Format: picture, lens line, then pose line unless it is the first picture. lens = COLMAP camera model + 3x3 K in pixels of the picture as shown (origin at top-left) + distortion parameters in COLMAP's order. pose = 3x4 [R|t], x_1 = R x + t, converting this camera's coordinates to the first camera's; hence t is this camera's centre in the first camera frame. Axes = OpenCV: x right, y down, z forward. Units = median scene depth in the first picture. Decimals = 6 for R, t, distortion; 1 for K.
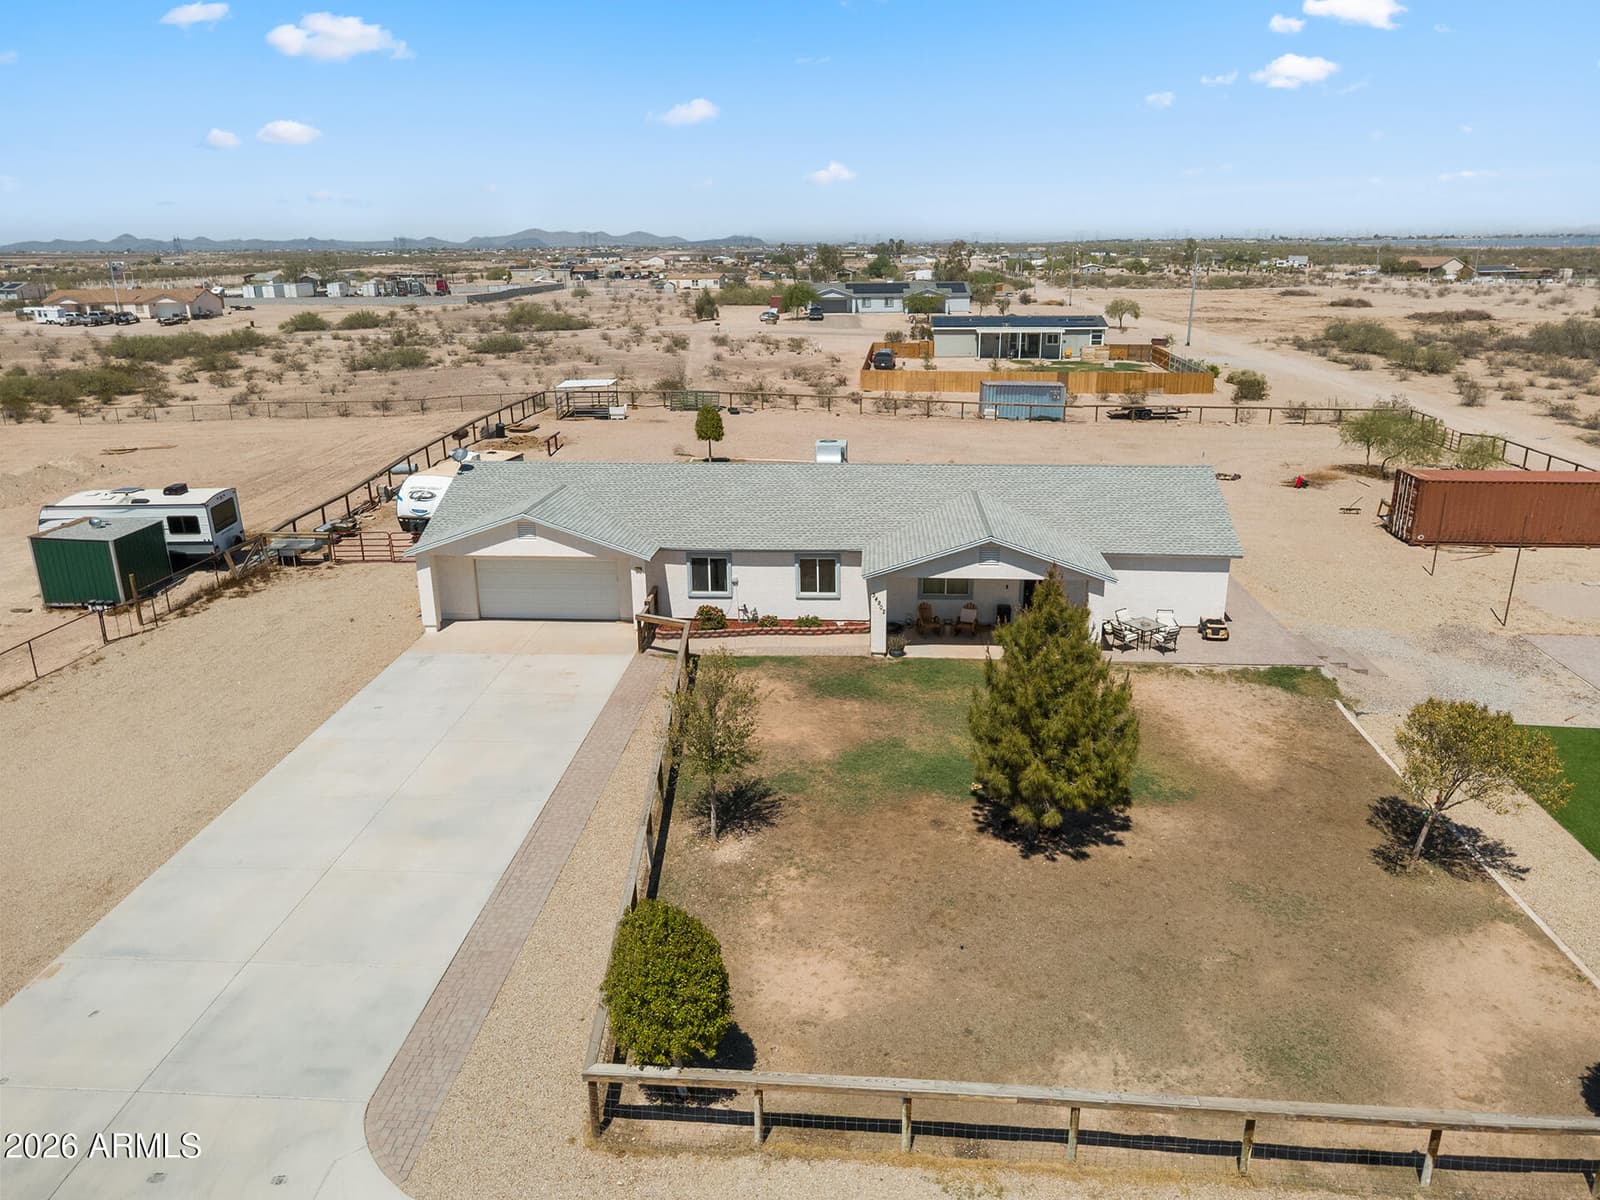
lens RADIAL K [[1120.0, 0, 800.0], [0, 1120.0, 600.0], [0, 0, 1]] dist [-0.000963, 0.004513]
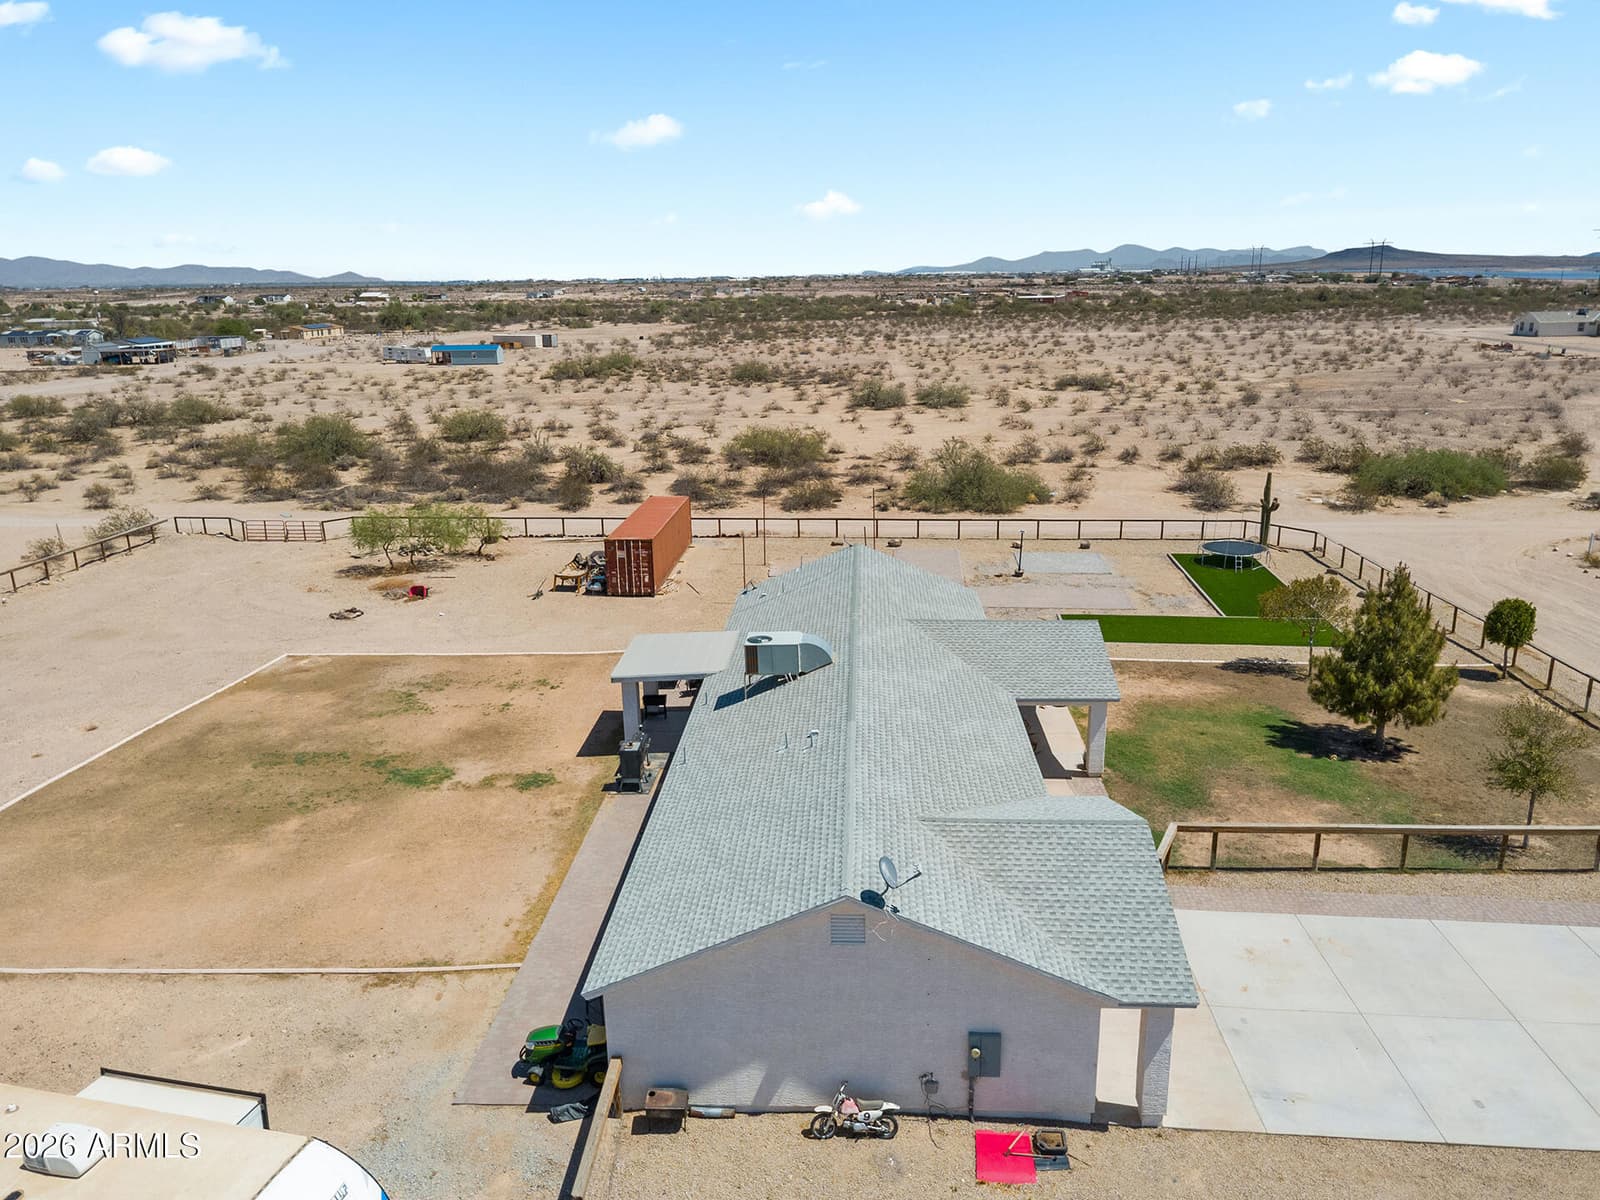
lens RADIAL K [[1152.3, 0, 800.0], [0, 1152.3, 600.0], [0, 0, 1]] dist [-0.001040, 0.001911]
pose [[-0.015151, -0.263530, 0.964532, -0.354845], [0.318900, 0.912992, 0.254458, -0.177867], [-0.947667, 0.311444, 0.070206, 0.464109]]
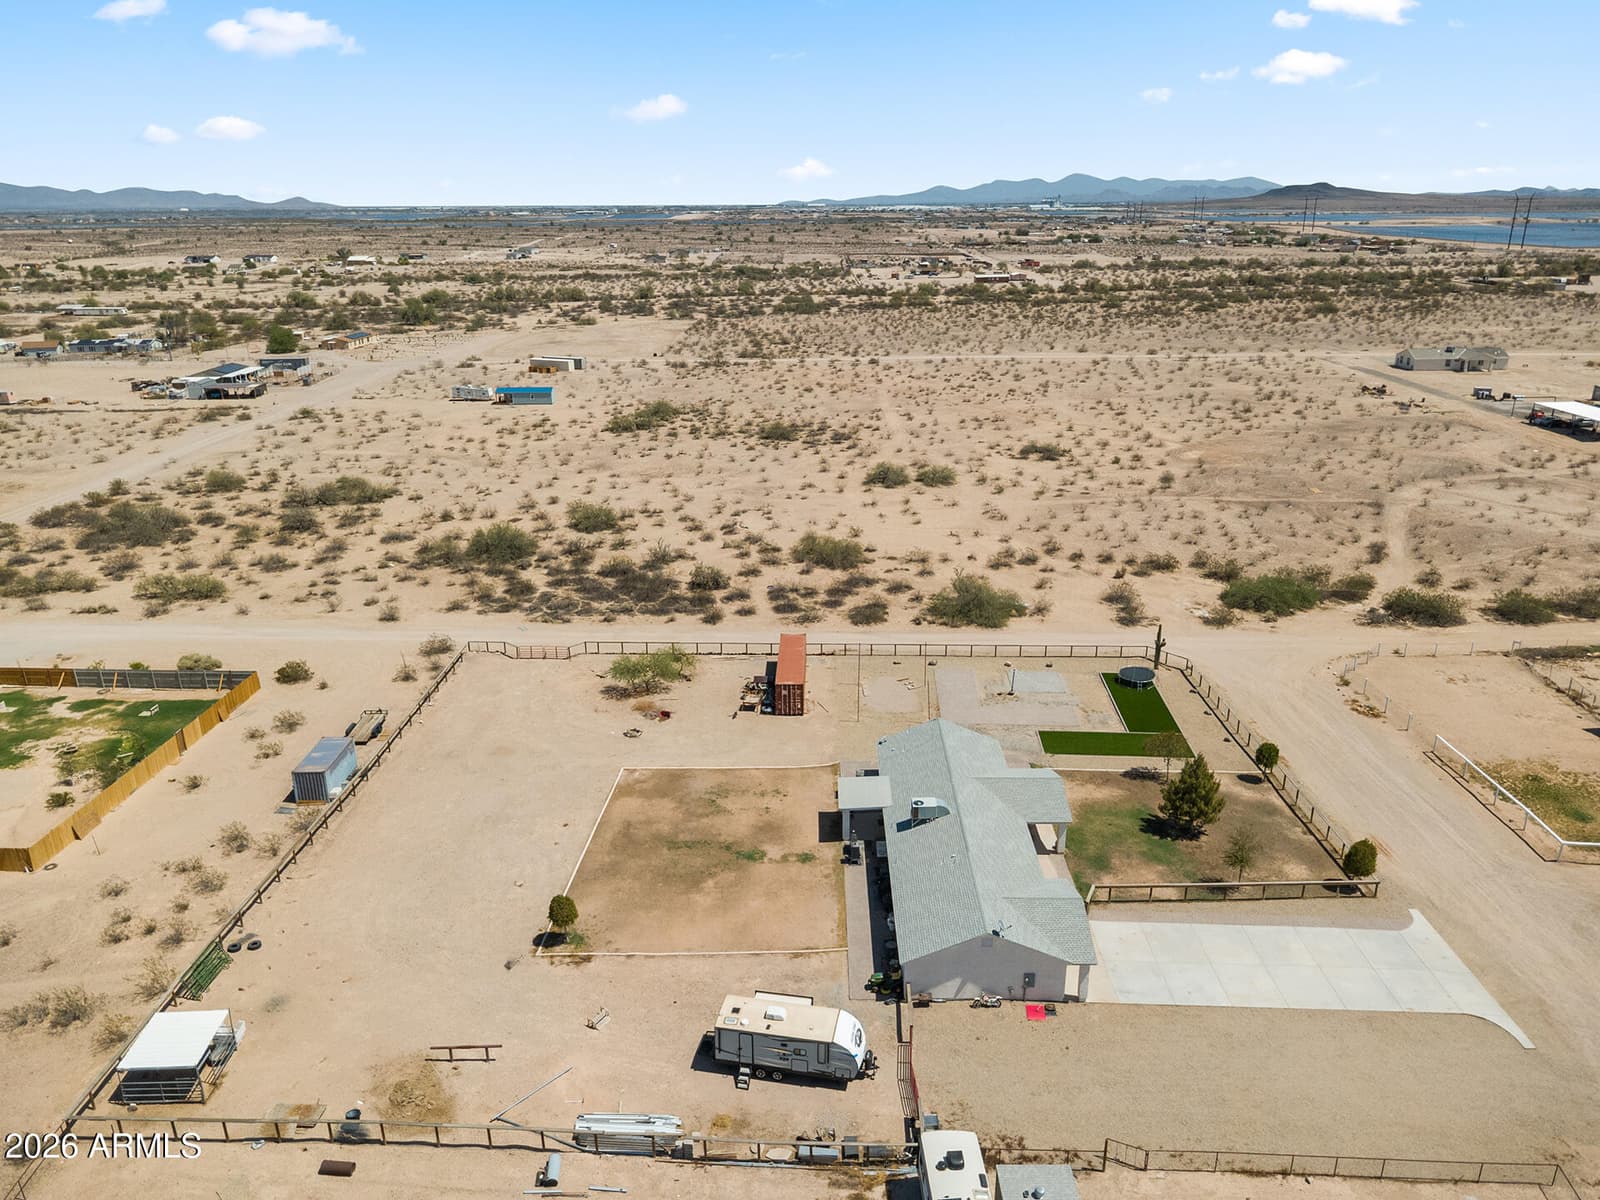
lens RADIAL K [[1125.8, 0, 800.0], [0, 1125.8, 600.0], [0, 0, 1]] dist [-0.004208, 0.004175]
pose [[-0.054999, -0.326675, 0.943535, -0.749625], [0.311811, 0.892088, 0.327038, -0.524202], [-0.948551, 0.312192, 0.052797, 0.499821]]
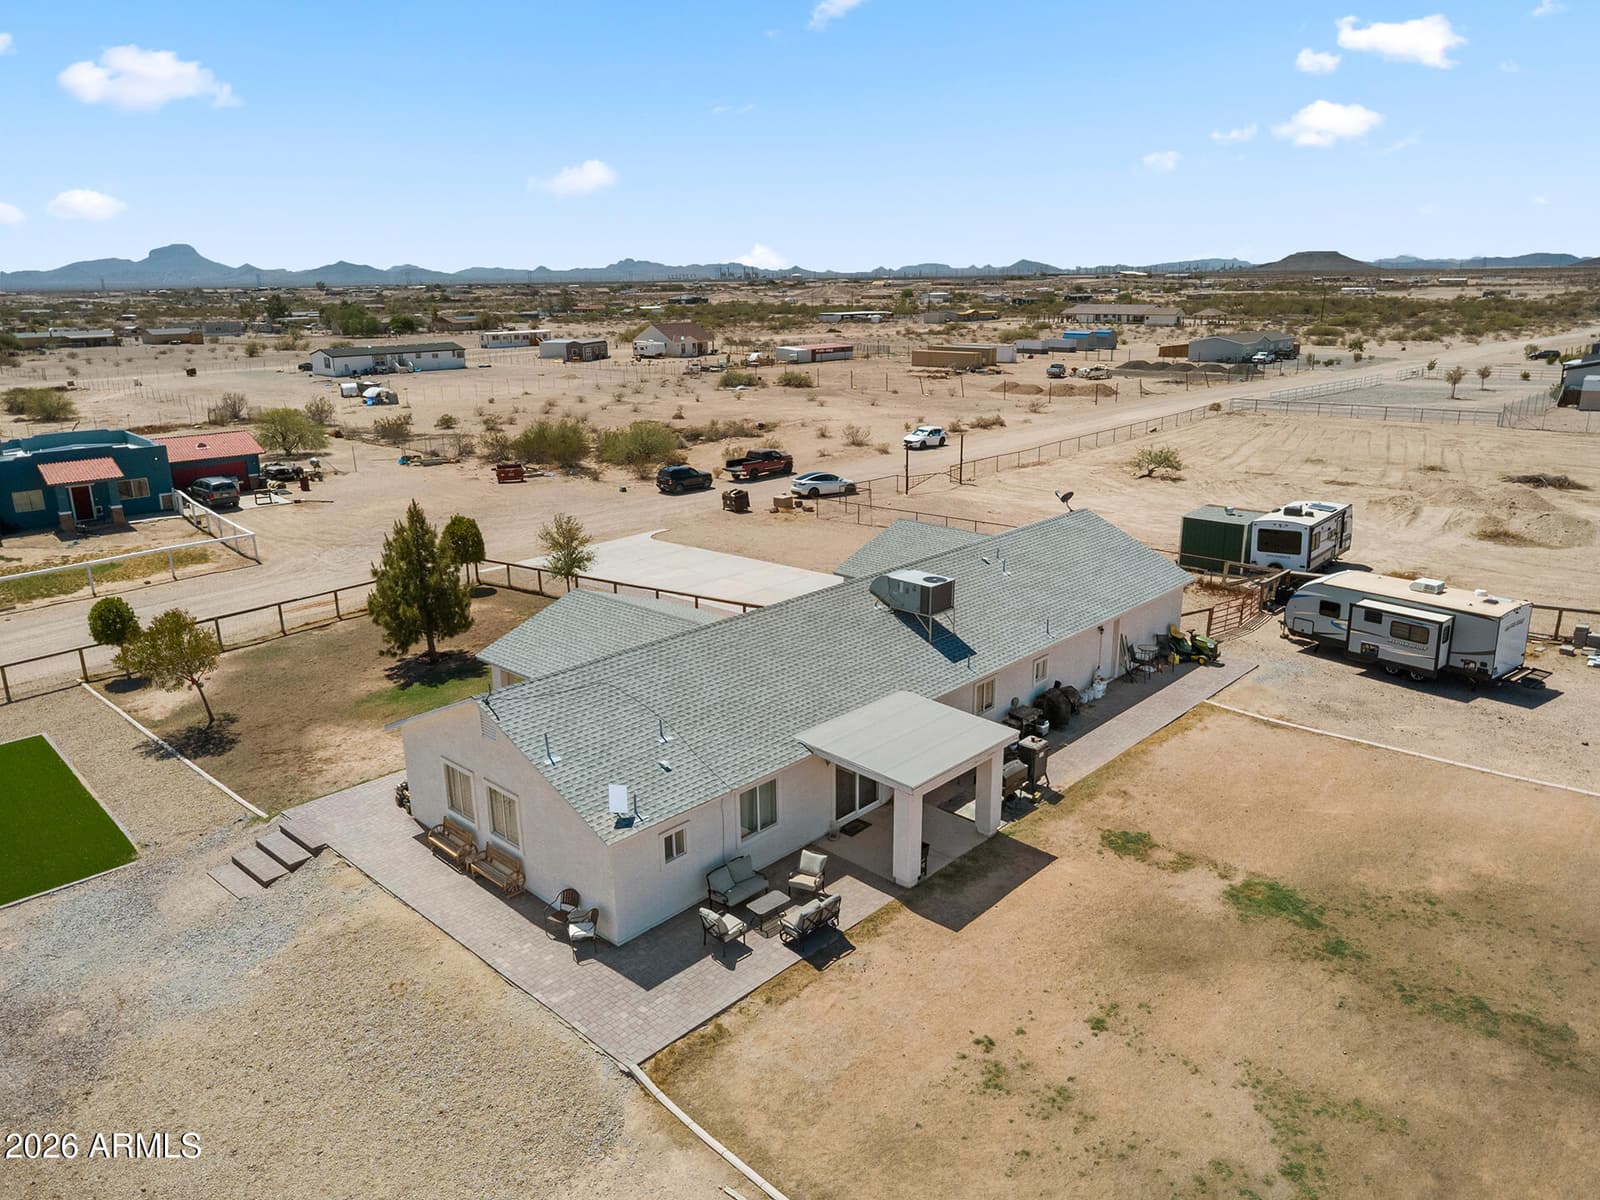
lens RADIAL K [[1120.0, 0, 800.0], [0, 1120.0, 600.0], [0, 0, 1]] dist [-0.000963, 0.004513]
pose [[-0.631278, 0.231834, -0.740095, 0.330743], [-0.216381, 0.863734, 0.455130, -0.232278], [0.744760, 0.447456, -0.495091, 0.668007]]
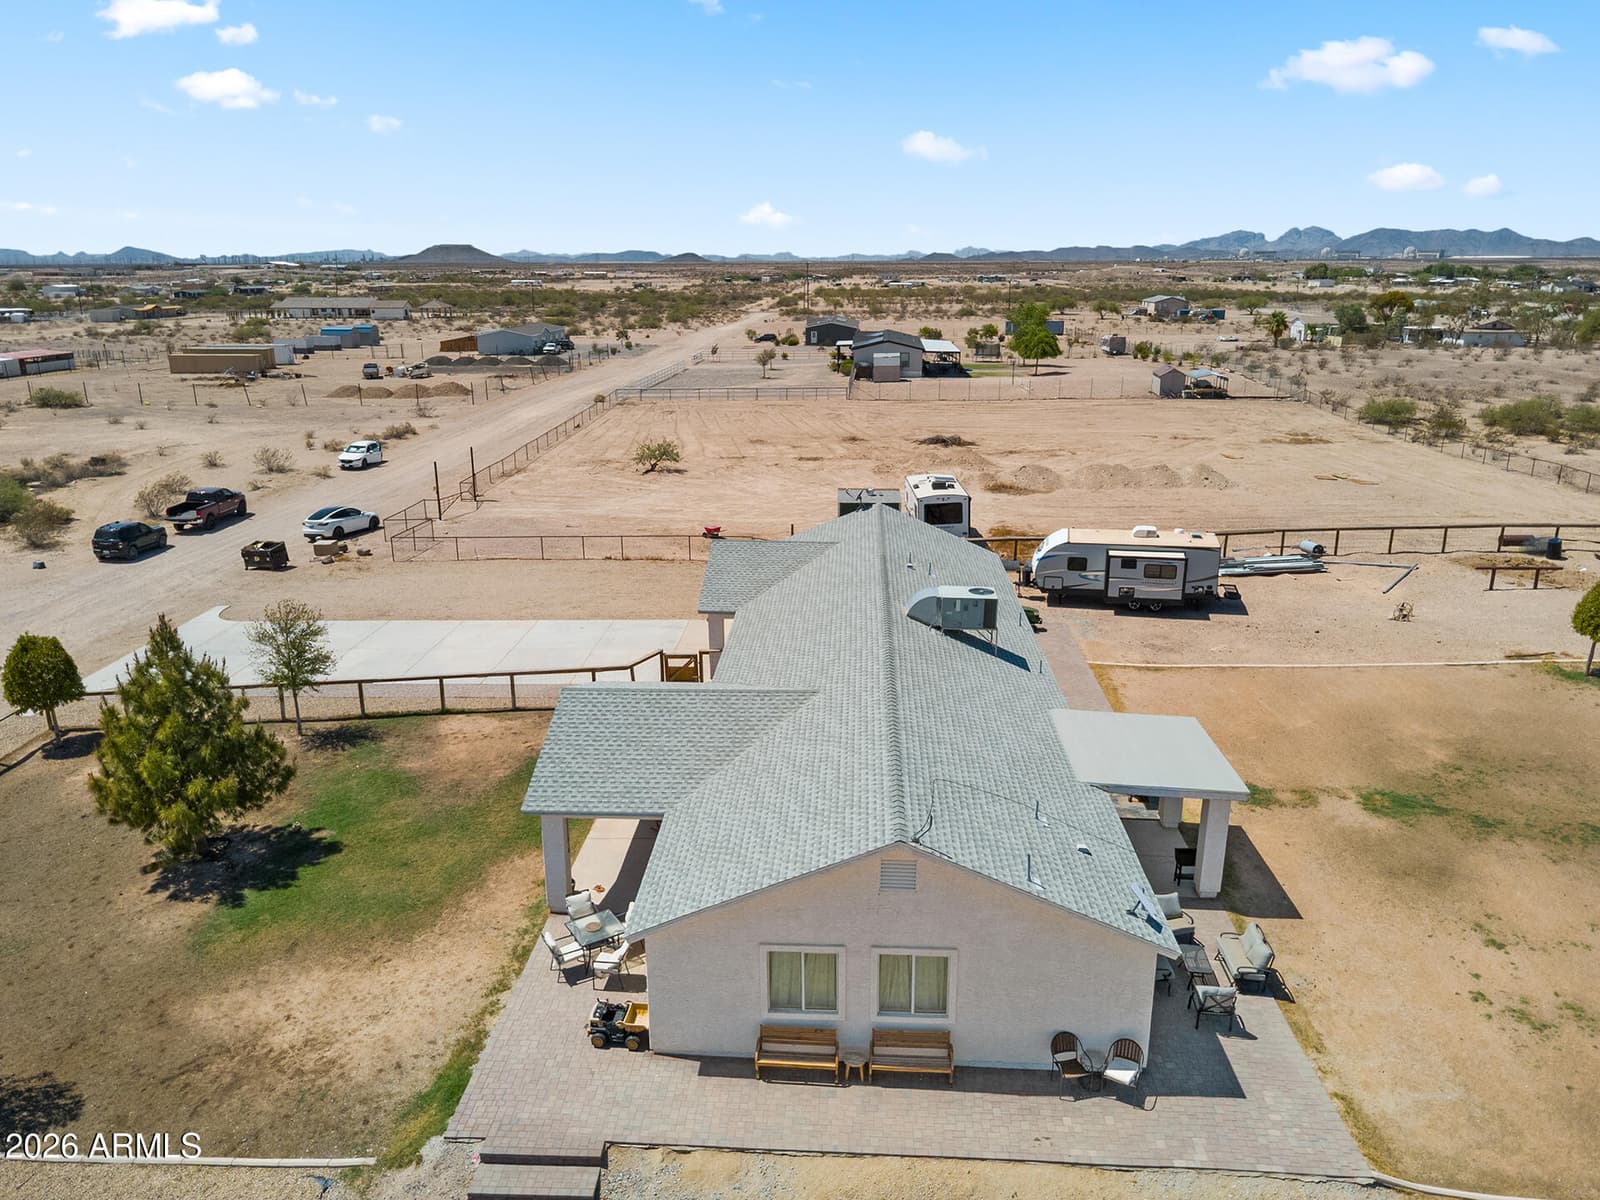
lens RADIAL K [[1140.3, 0, 800.0], [0, 1140.3, 600.0], [0, 0, 1]] dist [0.004896, 0.001665]
pose [[0.017066, 0.293346, -0.955854, 0.370861], [-0.299825, 0.913500, 0.274995, -0.154708], [0.953842, 0.281896, 0.103543, 0.413069]]
